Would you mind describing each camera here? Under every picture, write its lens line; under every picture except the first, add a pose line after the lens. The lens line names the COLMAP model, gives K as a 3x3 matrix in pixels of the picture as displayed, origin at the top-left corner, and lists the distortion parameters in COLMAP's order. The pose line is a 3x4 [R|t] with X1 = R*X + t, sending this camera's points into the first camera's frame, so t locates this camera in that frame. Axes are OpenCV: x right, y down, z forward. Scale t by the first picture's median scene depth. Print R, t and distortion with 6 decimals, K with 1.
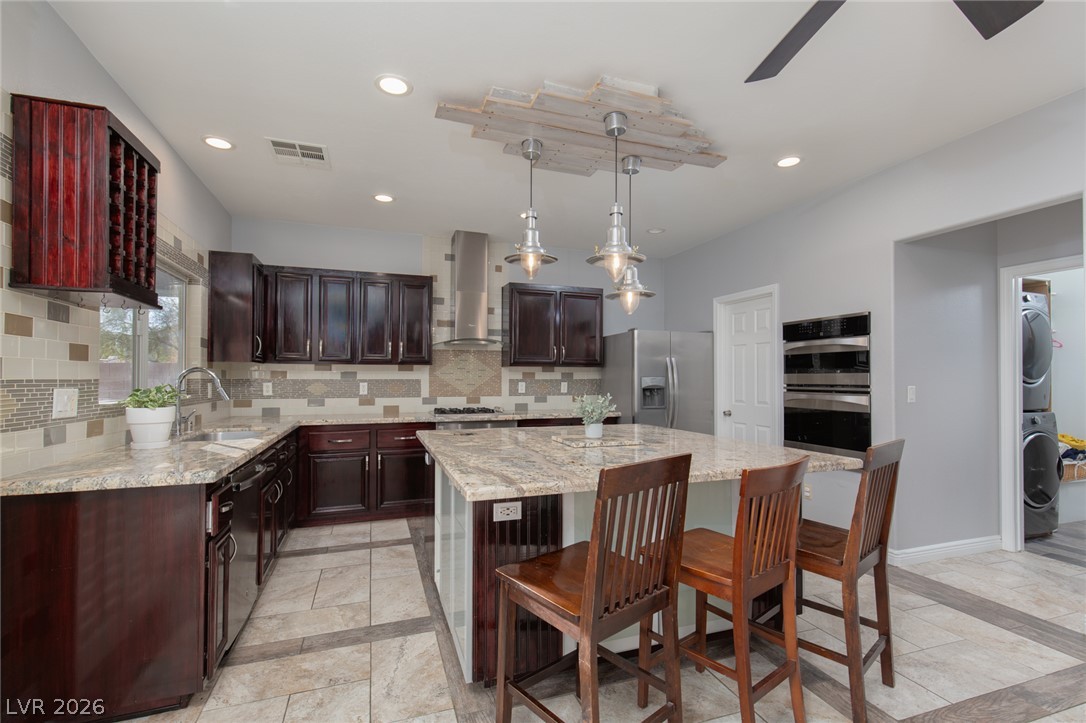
lens RADIAL K [[496.8, 0, 543.5], [0, 496.8, 368.2], [0, 0, 1]] dist [0.014311, -0.000111]
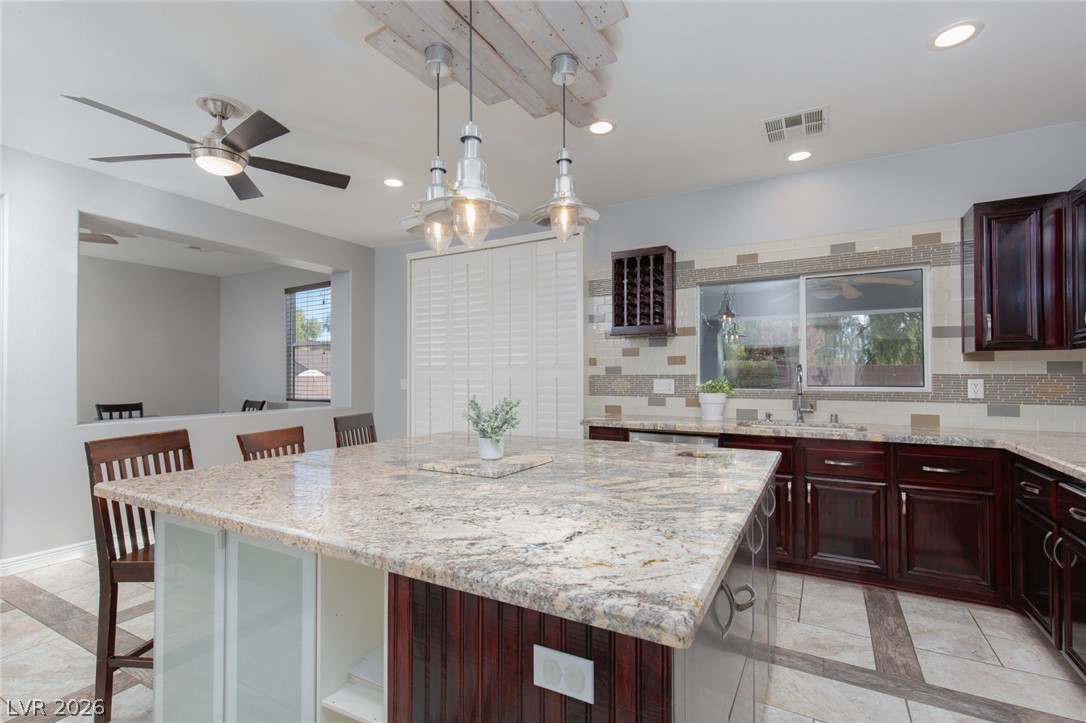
lens RADIAL K [[496.8, 0, 543.5], [0, 496.8, 368.2], [0, 0, 1]] dist [0.014311, -0.000111]
pose [[-0.760290, -0.010813, -0.649493, 0.306486], [0.012875, 0.999414, -0.031710, 0.023169], [0.649456, -0.032471, -0.759706, 0.951323]]
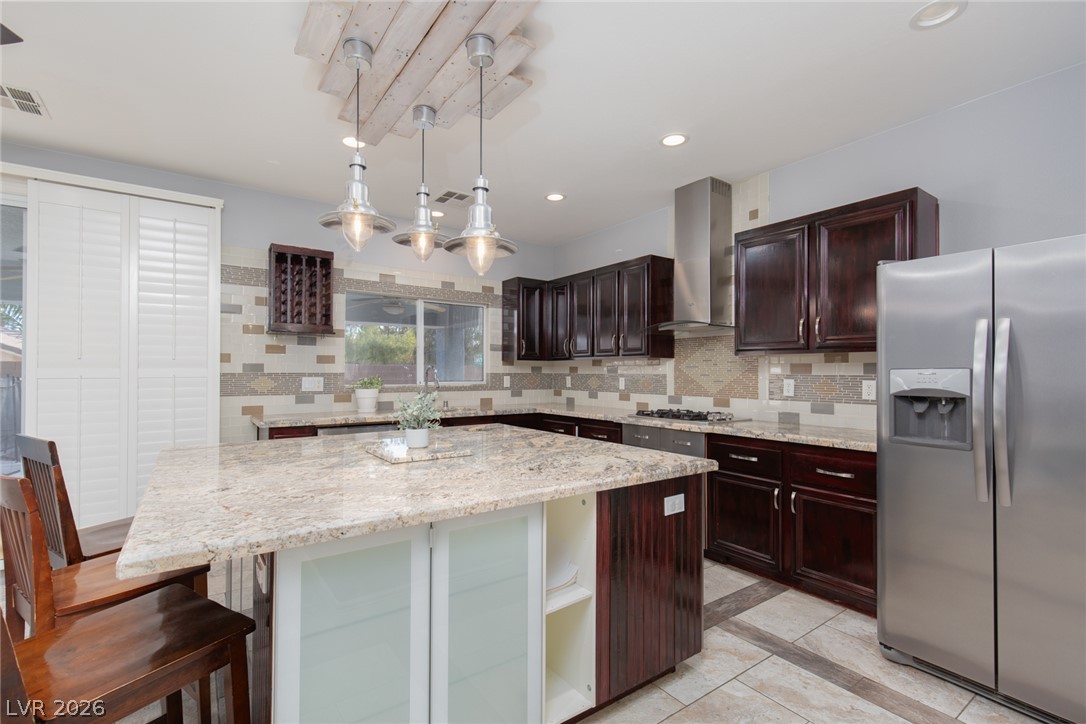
lens RADIAL K [[496.8, 0, 543.5], [0, 496.8, 368.7], [0, 0, 1]] dist [0.014311, -0.000111]
pose [[0.260023, -0.009182, -0.965559, 0.560442], [0.017390, 0.999837, -0.004824, 0.013885], [0.965446, -0.015537, 0.260140, 0.599538]]
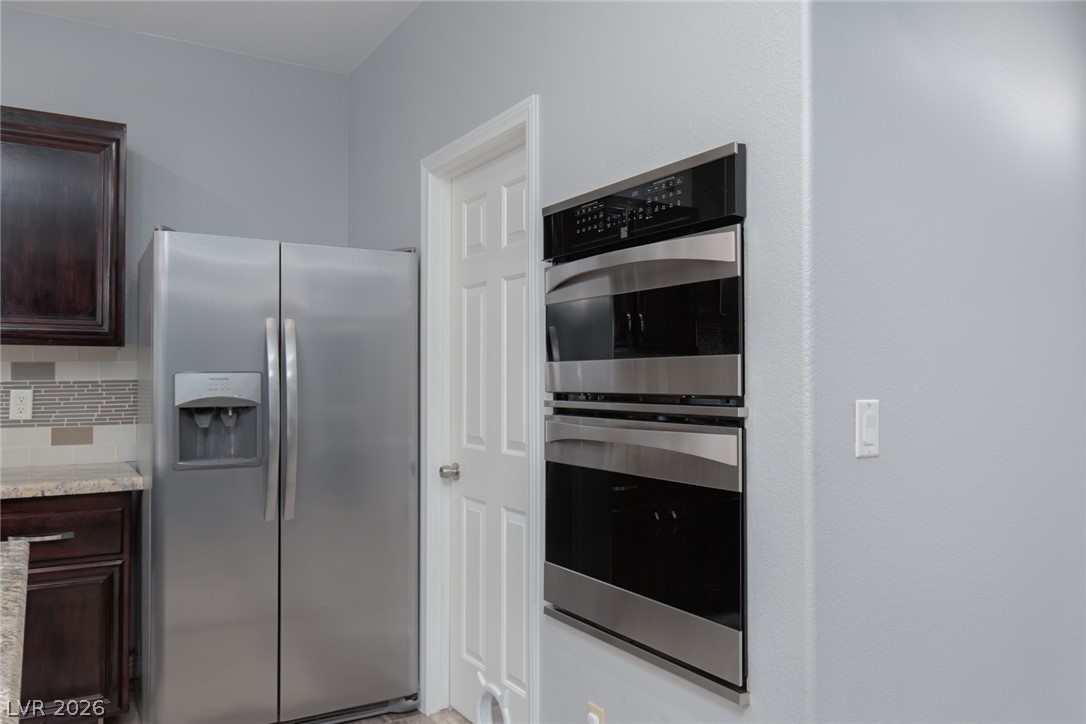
lens RADIAL K [[811.4, 0, 543.0], [0, 811.4, 362.0], [0, 0, 1]] dist [0.003041, 0.001546]
pose [[0.981422, -0.000697, 0.191862, 0.343173], [0.000681, 1.000000, 0.000148, 0.010320], [-0.191862, -0.000015, 0.981422, 0.428570]]
